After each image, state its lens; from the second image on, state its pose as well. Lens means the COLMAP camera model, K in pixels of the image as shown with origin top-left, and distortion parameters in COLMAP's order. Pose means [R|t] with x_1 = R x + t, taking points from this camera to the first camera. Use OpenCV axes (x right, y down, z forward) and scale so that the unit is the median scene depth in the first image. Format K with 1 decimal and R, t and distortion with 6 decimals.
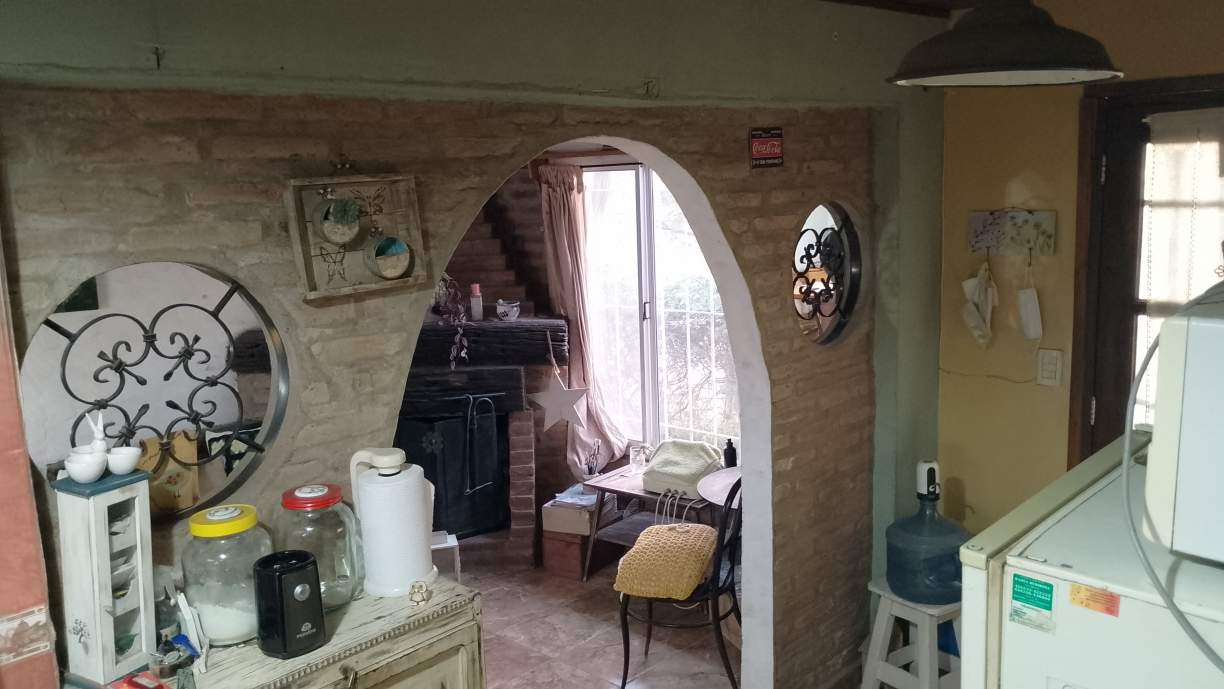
lens RADIAL K [[956.9, 0, 612.0], [0, 956.9, 344.5], [0, 0, 1]] dist [0.000796, 0.000284]
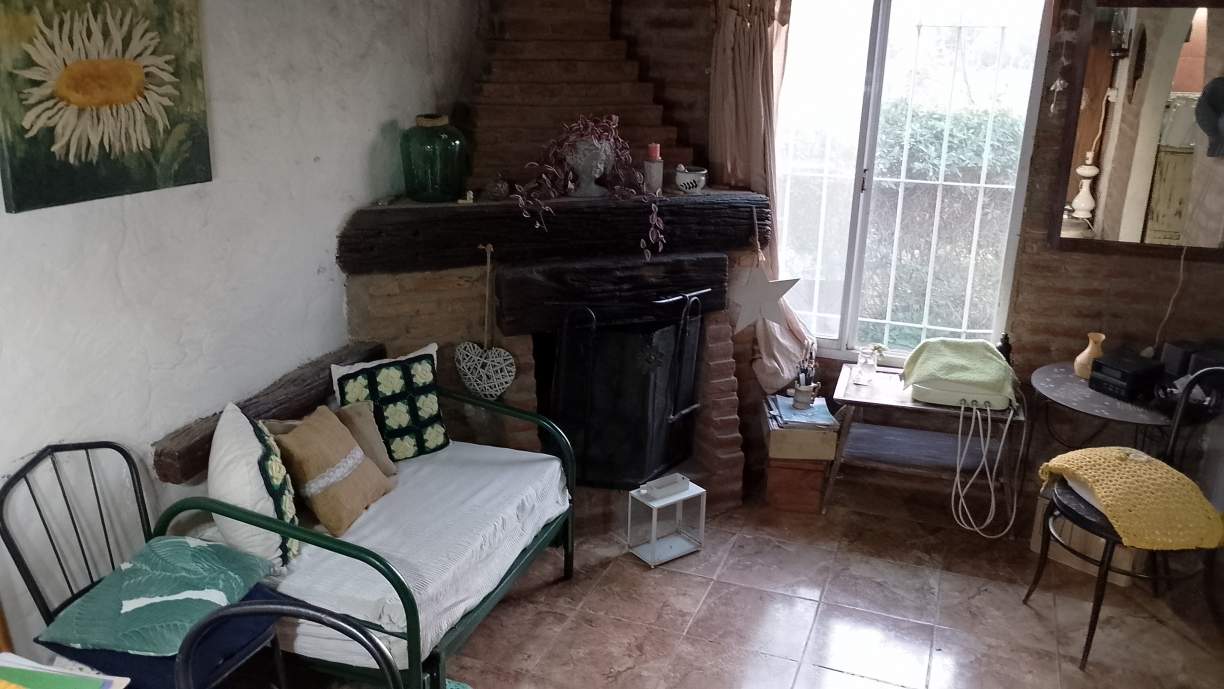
lens RADIAL K [[987.2, 0, 612.0], [0, 987.2, 344.5], [0, 0, 1]] dist [0.010385, 0.001026]
pose [[0.939001, -0.060518, 0.338549, -0.457882], [0.011213, 0.989260, 0.145736, -0.021960], [-0.343732, -0.133050, 0.929594, 0.279864]]
